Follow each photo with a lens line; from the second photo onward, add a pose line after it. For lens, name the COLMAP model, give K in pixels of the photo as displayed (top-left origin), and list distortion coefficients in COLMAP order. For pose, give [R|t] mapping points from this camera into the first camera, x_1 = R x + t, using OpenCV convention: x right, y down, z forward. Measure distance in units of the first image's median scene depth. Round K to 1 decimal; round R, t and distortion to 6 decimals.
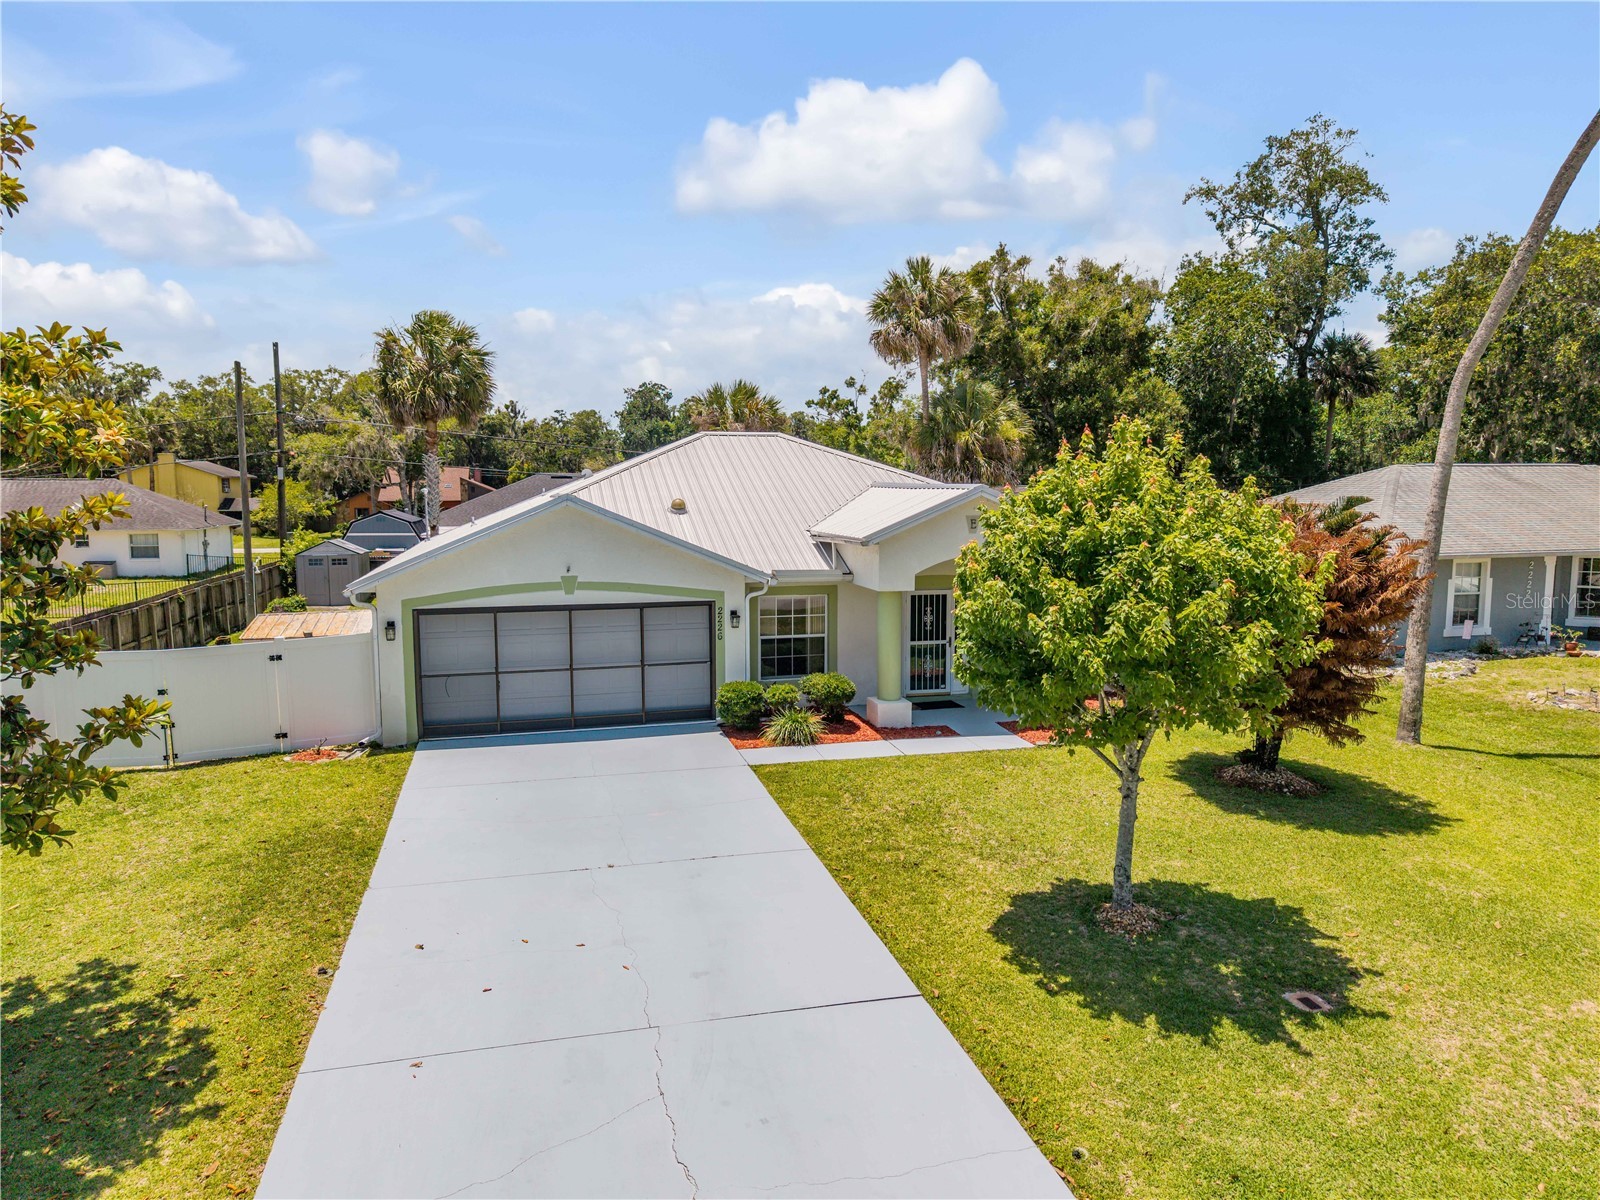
lens RADIAL K [[1073.8, 0, 800.0], [0, 1073.8, 600.0], [0, 0, 1]] dist [0.003686, -0.003261]
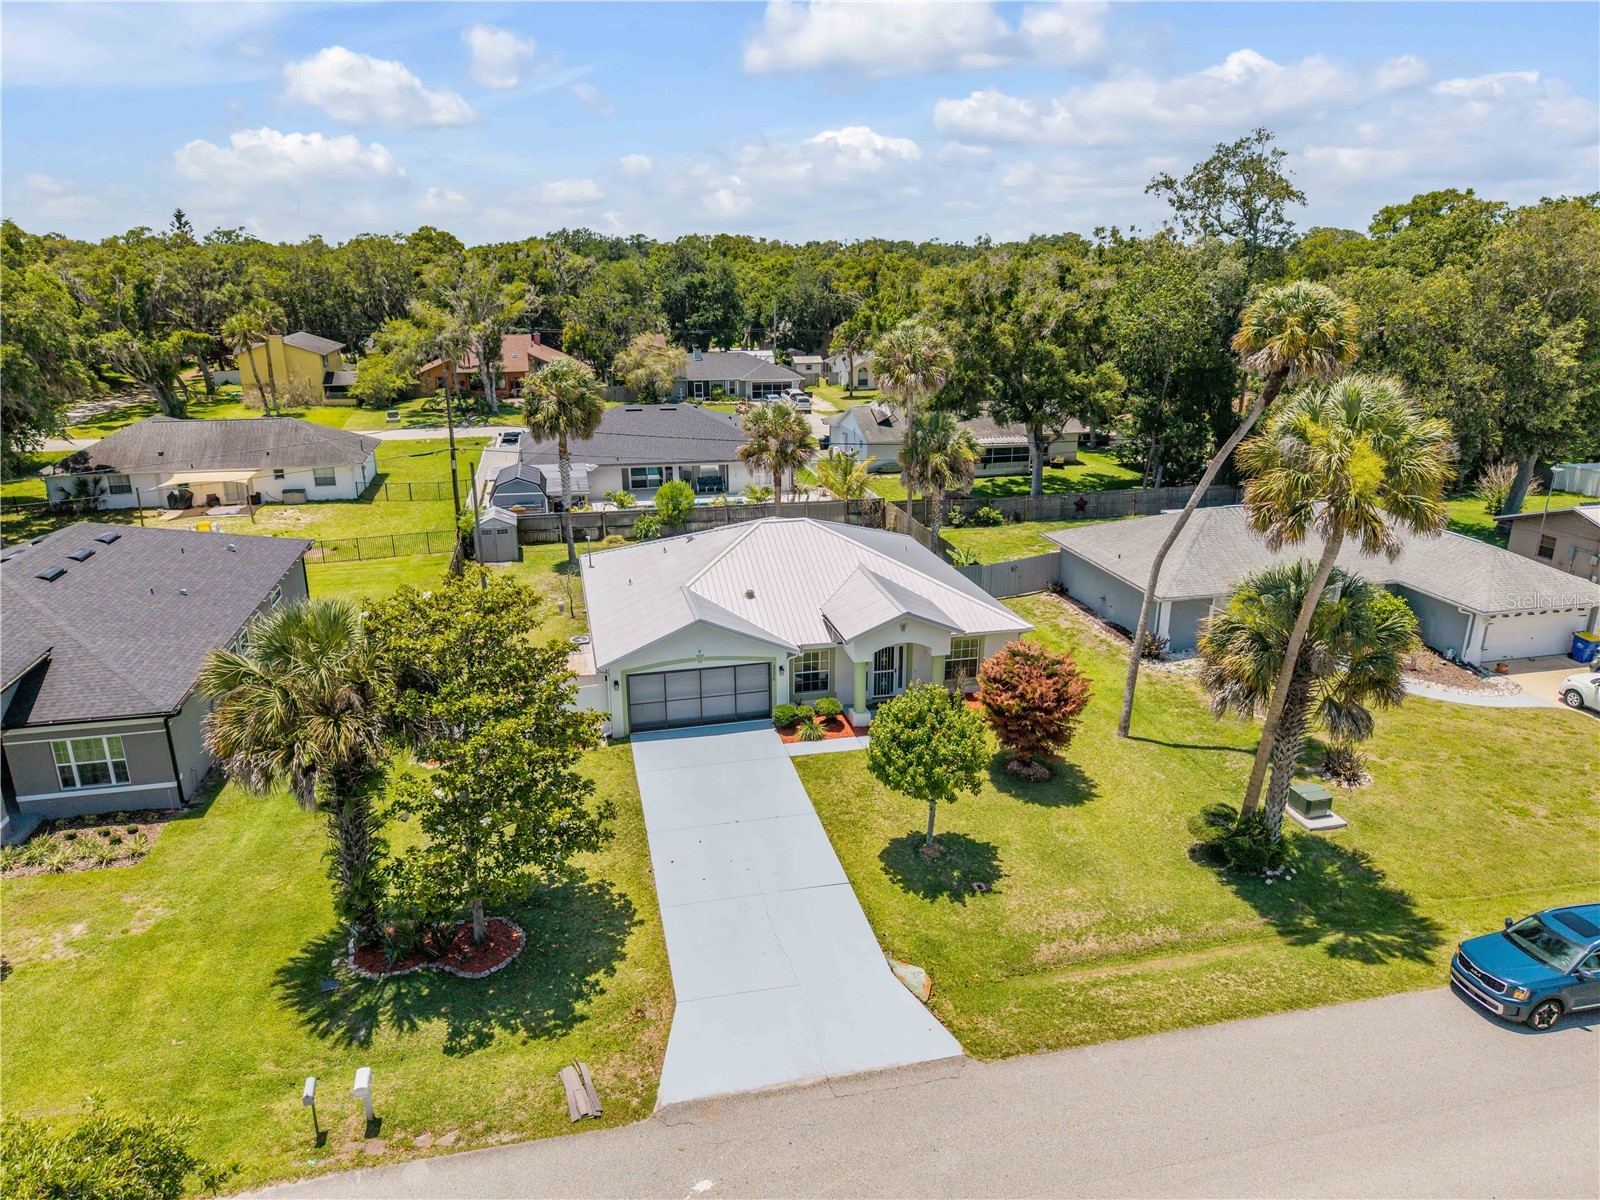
lens RADIAL K [[1075.4, 0, 800.0], [0, 1075.4, 600.0], [0, 0, 1]] dist [0.010797, -0.007194]
pose [[0.999595, 0.009040, -0.026982, 0.029196], [-0.003325, 0.978805, 0.204770, -0.611953], [0.028262, -0.204597, 0.978438, -1.069413]]
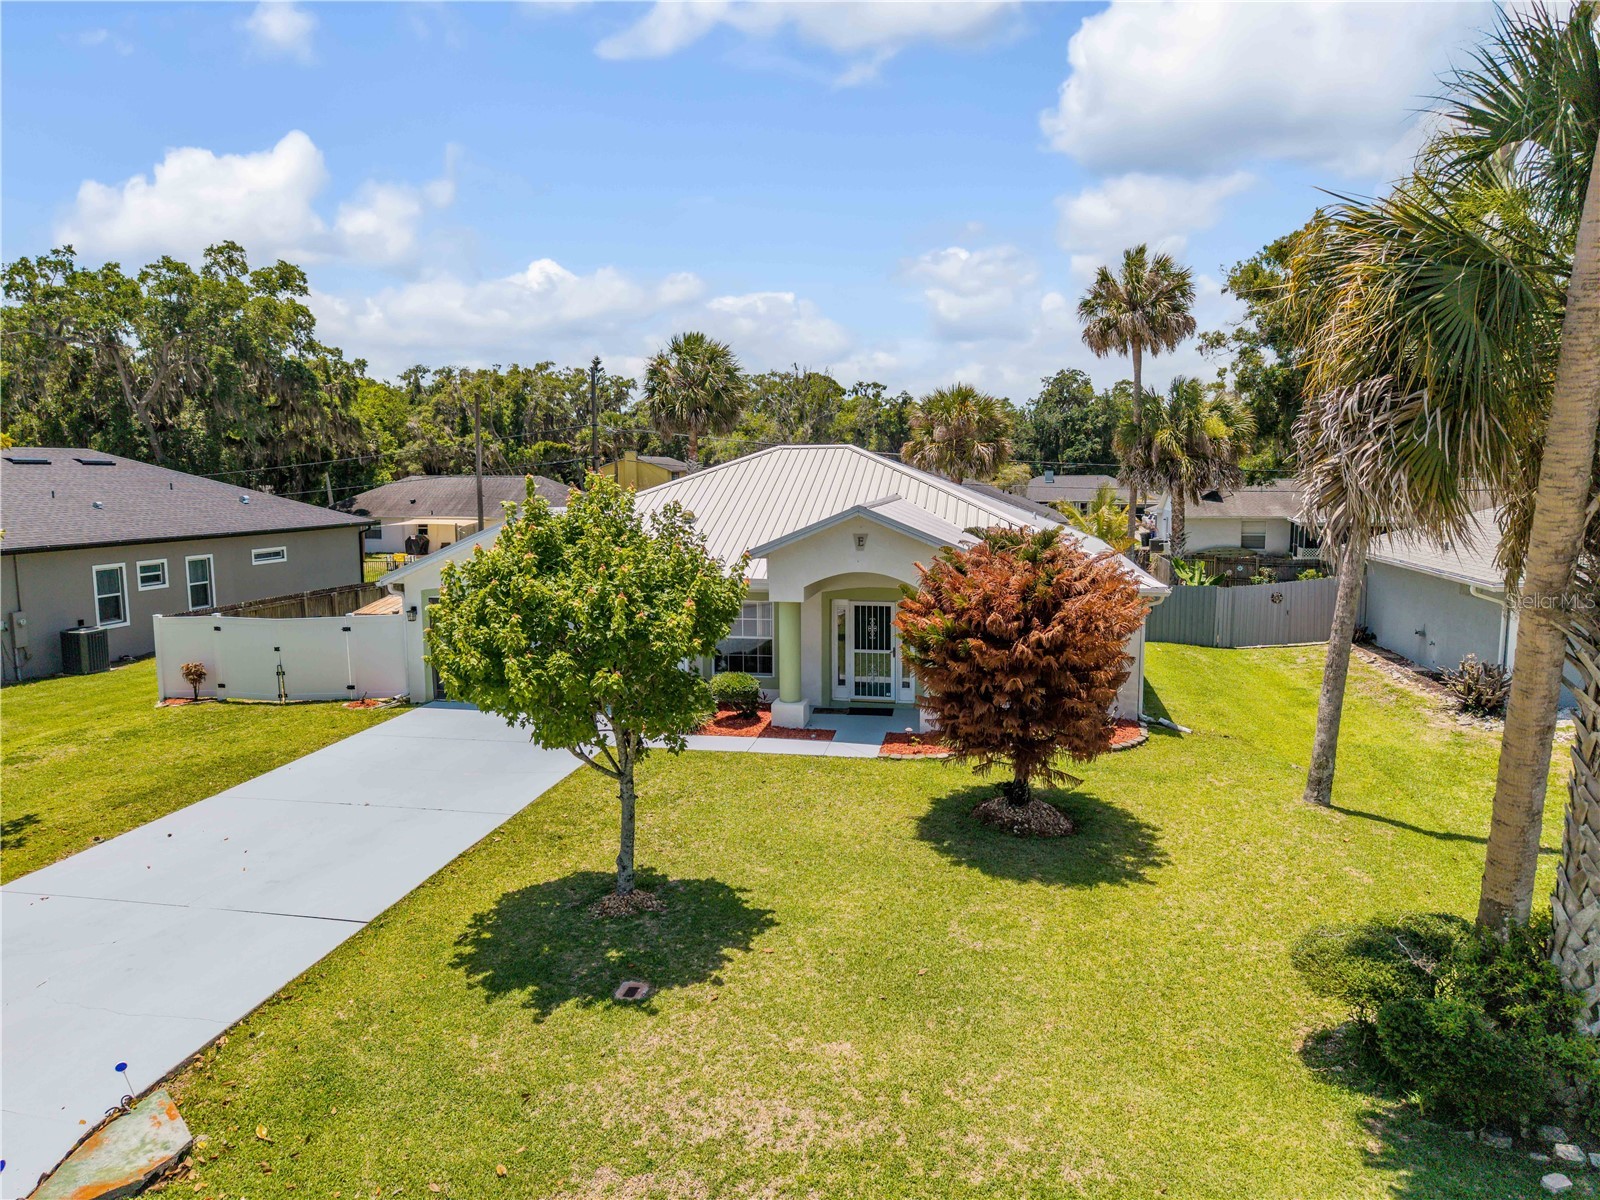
lens RADIAL K [[1075.4, 0, 800.0], [0, 1075.4, 600.0], [0, 0, 1]] dist [0.010797, -0.007194]
pose [[0.900049, 0.048075, -0.433129, 0.663966], [-0.041658, 0.998836, 0.024301, -0.043022], [0.433793, -0.003829, 0.901004, 0.034944]]
